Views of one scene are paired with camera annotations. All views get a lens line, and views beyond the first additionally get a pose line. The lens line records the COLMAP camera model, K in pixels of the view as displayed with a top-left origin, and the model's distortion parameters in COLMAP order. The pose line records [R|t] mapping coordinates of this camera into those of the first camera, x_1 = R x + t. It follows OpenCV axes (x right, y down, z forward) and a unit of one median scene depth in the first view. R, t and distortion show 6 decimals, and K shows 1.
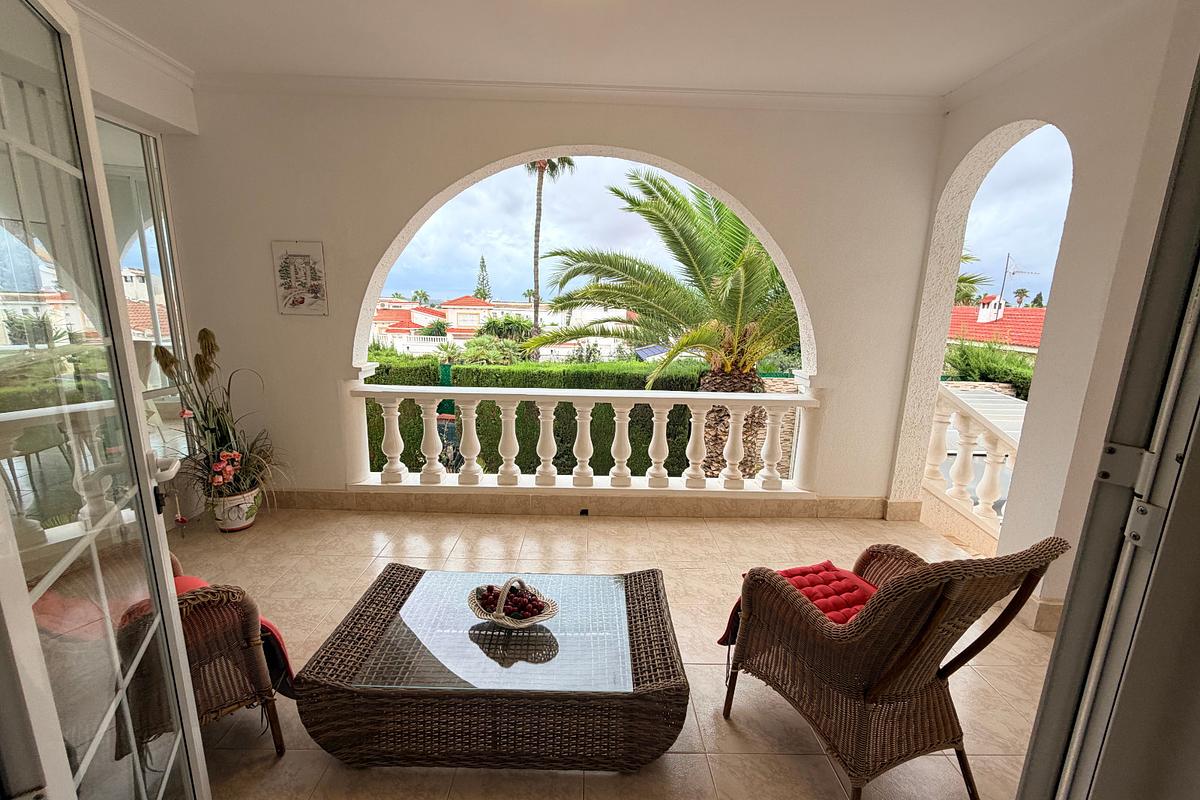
lens RADIAL K [[480.2, 0, 597.6], [0, 480.2, 399.1], [0, 0, 1]] dist [0.001345, -0.000088]
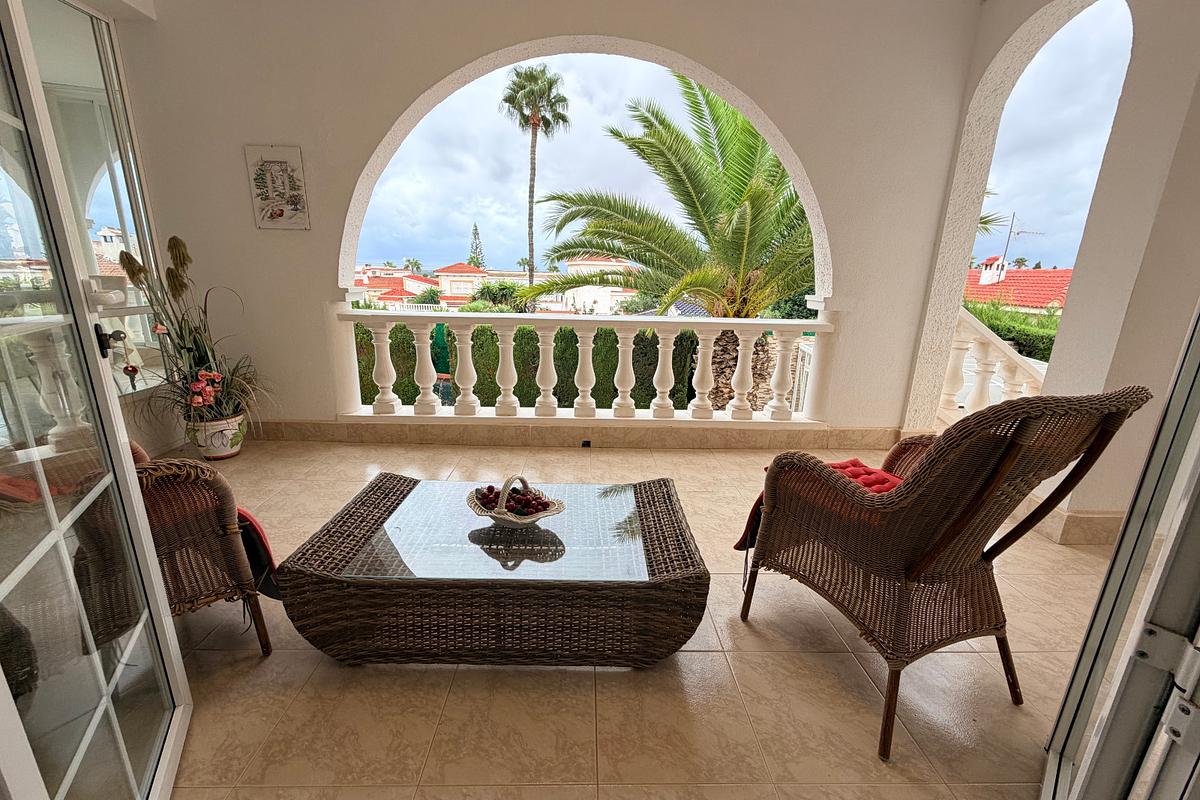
lens RADIAL K [[480.2, 0, 597.6], [0, 480.2, 399.1], [0, 0, 1]] dist [0.001345, -0.000088]
pose [[0.999957, -0.002952, 0.008811, -0.015506], [0.002433, 0.998292, 0.058364, 0.103326], [-0.008968, -0.058340, 0.998257, 0.052049]]
